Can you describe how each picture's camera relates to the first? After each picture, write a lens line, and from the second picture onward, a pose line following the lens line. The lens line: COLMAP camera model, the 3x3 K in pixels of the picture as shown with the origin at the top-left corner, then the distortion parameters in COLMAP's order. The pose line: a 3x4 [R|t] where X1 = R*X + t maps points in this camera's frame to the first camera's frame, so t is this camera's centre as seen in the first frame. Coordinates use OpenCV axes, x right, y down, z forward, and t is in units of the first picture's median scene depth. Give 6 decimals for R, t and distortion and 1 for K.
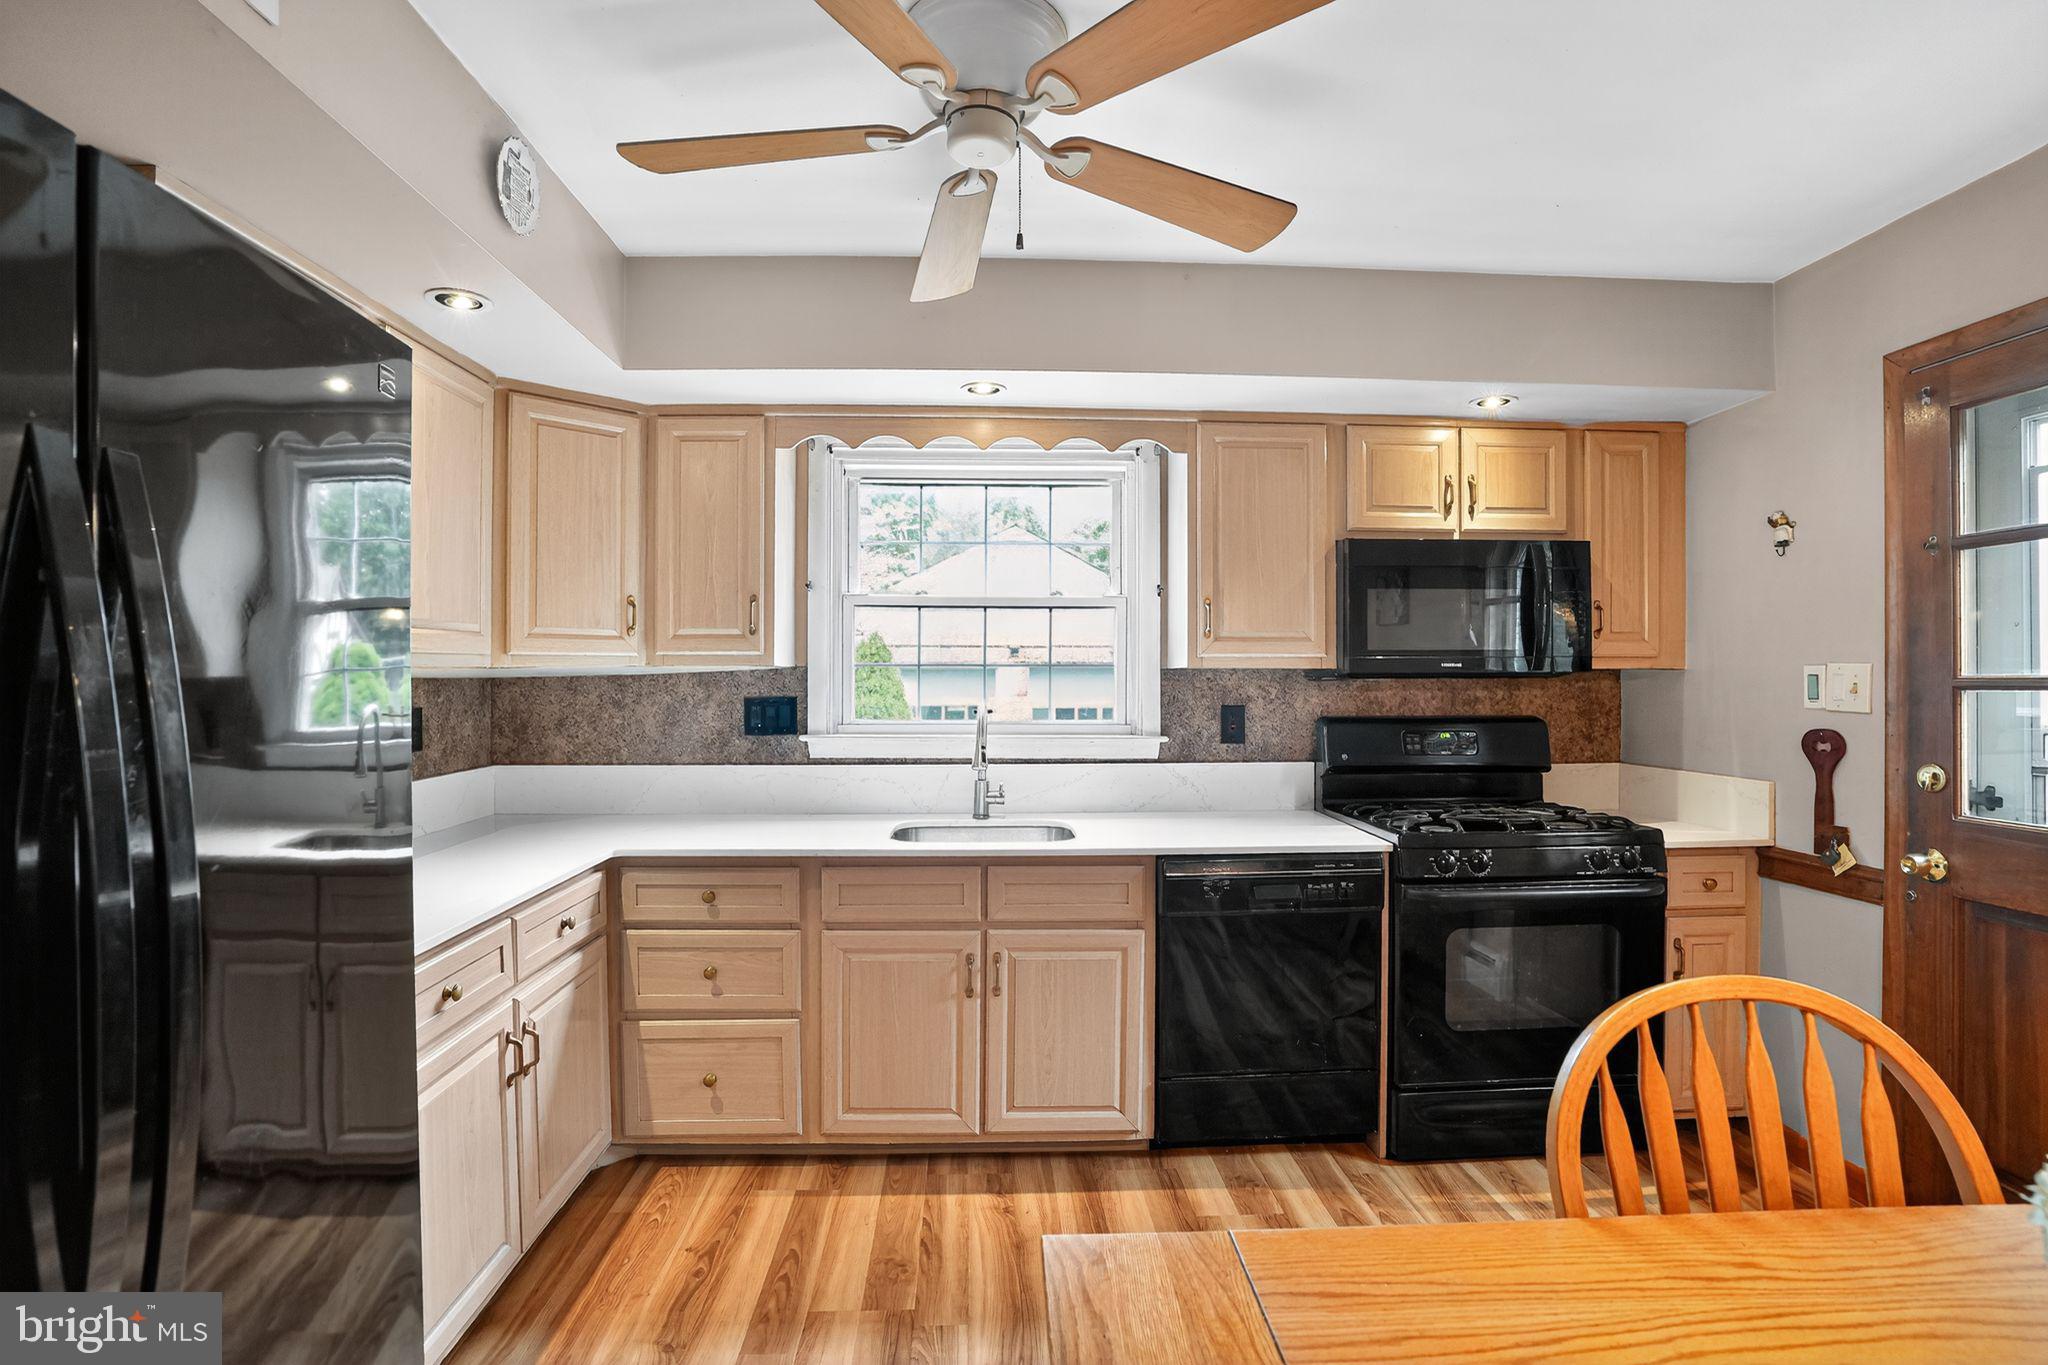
lens RADIAL K [[962.0, 0, 1027.1], [0, 962.0, 675.6], [0, 0, 1]] dist [-0.069839, 0.029909]
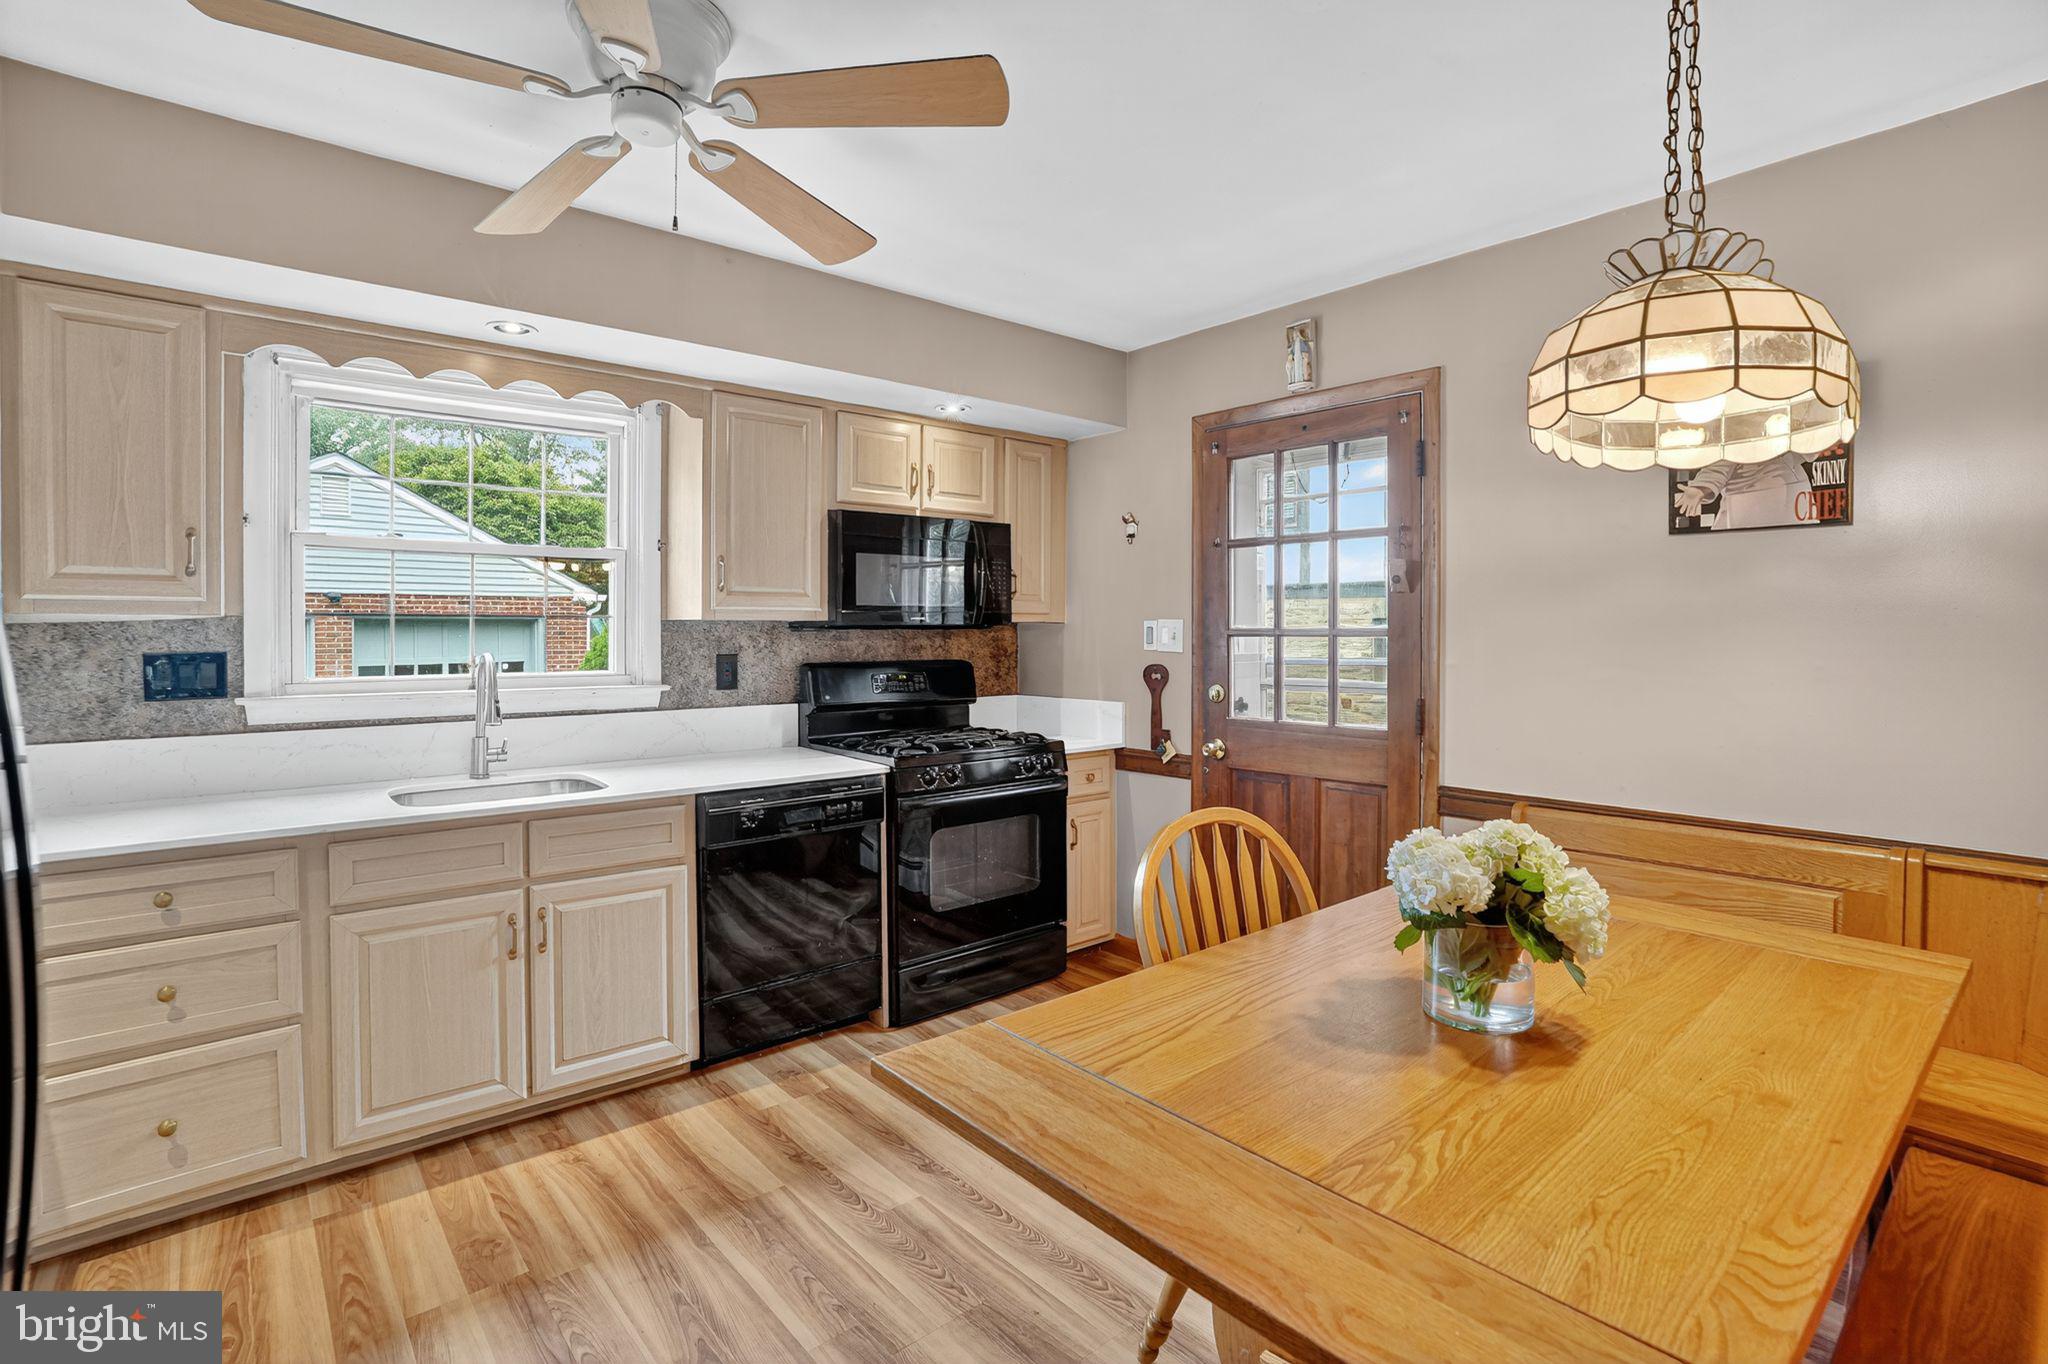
lens RADIAL K [[961.0, 0, 997.0], [0, 961.0, 640.4], [0, 0, 1]] dist [-0.055314, 0.023120]
pose [[0.797584, -0.006719, 0.603171, -0.243137], [-0.001836, 0.999906, 0.013565, -0.000125], [-0.603205, -0.011926, 0.797497, -0.055146]]
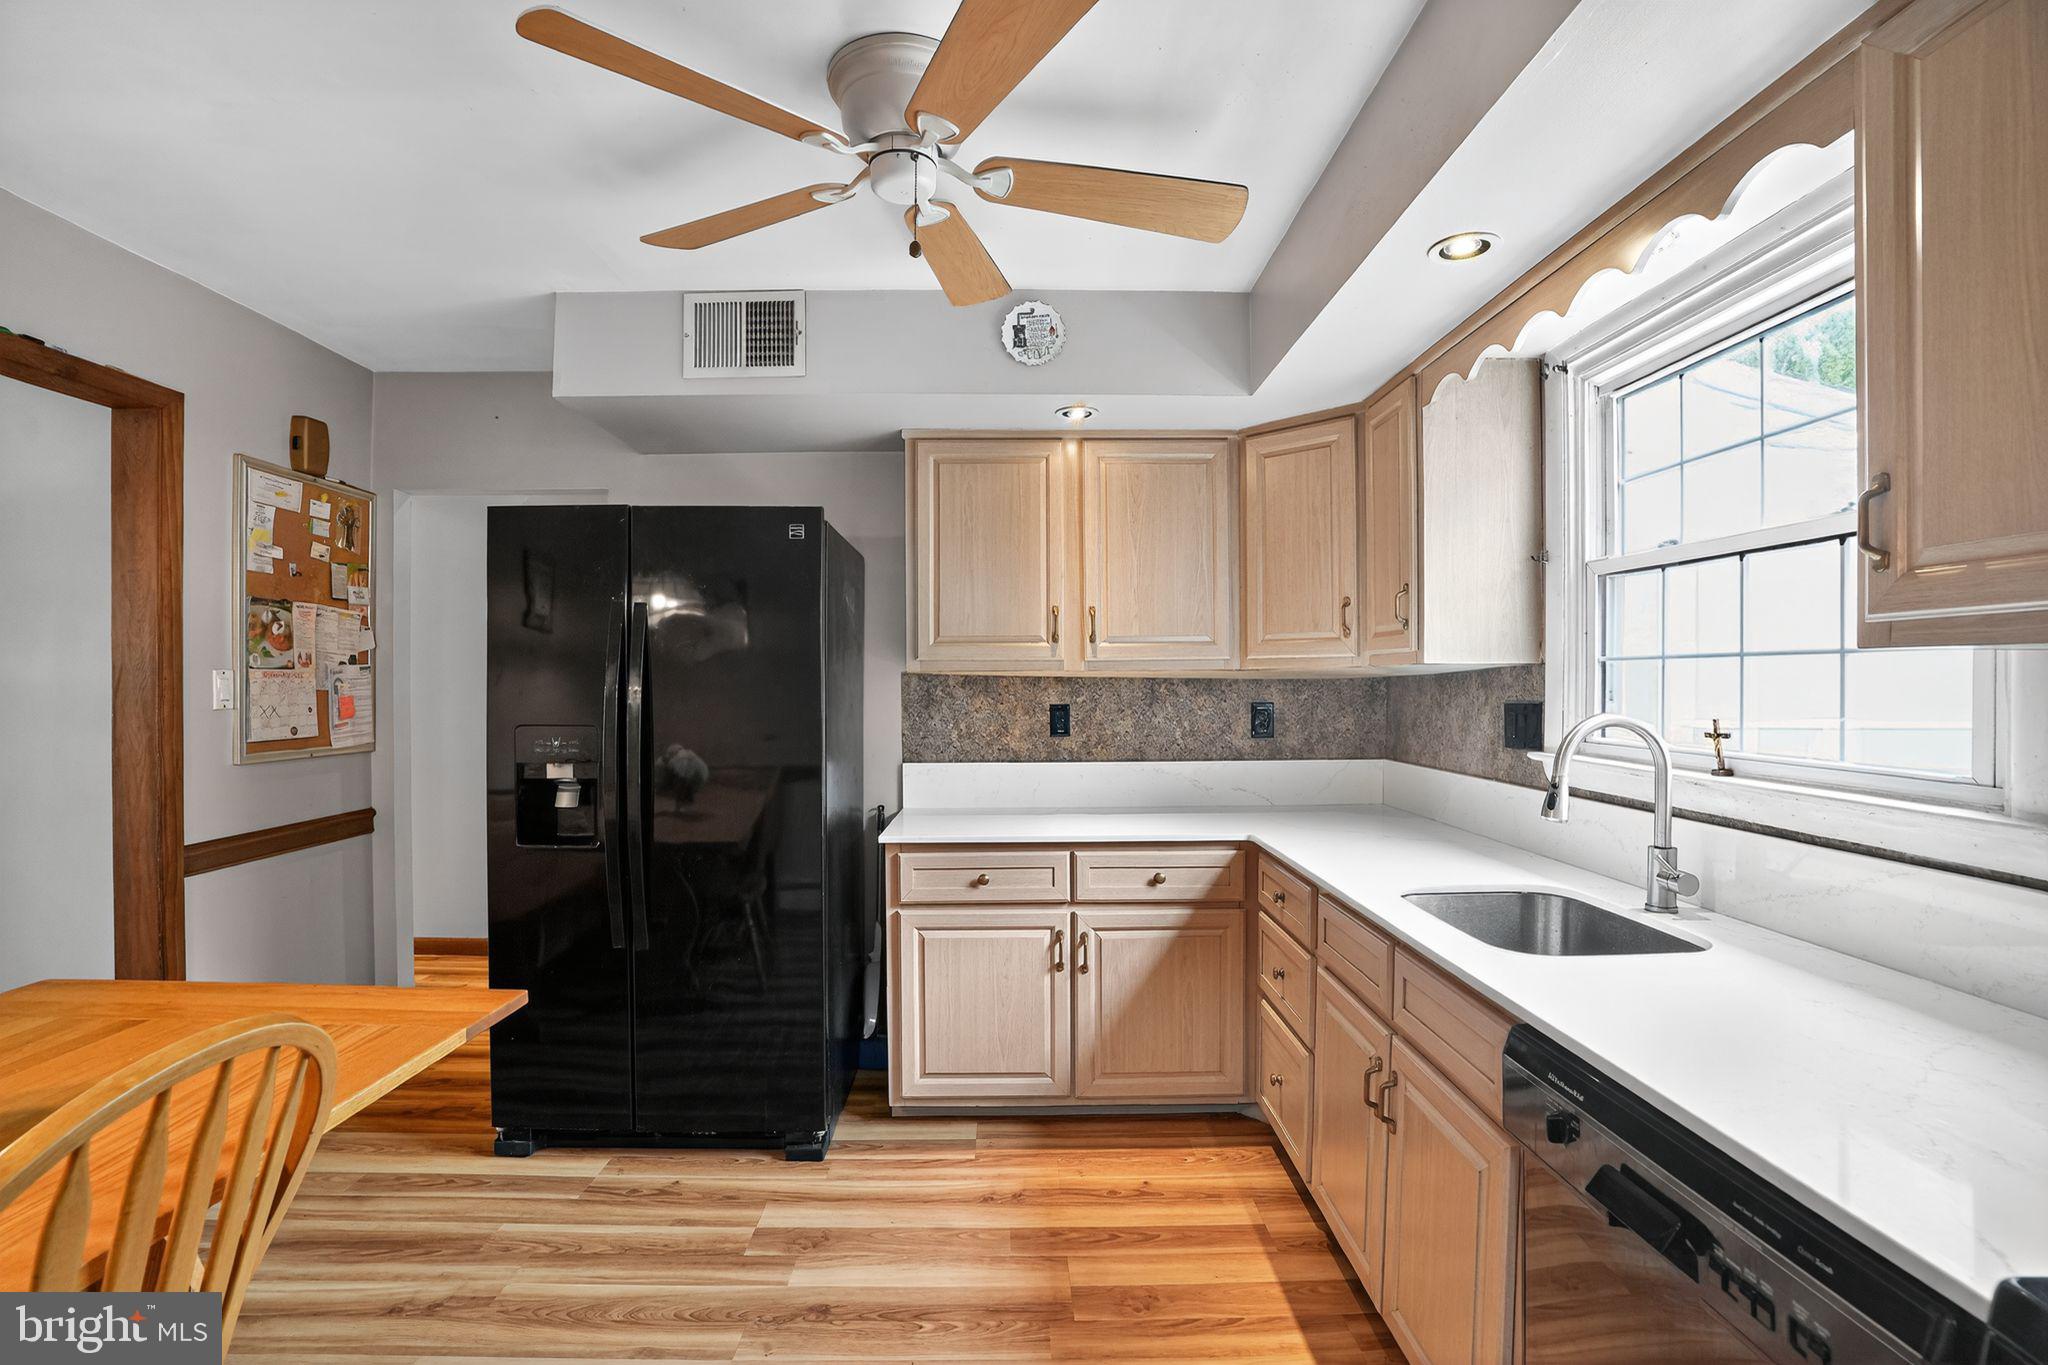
lens RADIAL K [[962.0, 0, 1027.1], [0, 962.0, 675.6], [0, 0, 1]] dist [-0.069839, 0.029909]
pose [[-0.032491, -0.002875, -0.999468, 0.664596], [0.003686, 0.999989, -0.002997, 0.001997], [0.999465, -0.003781, -0.032480, 0.756250]]
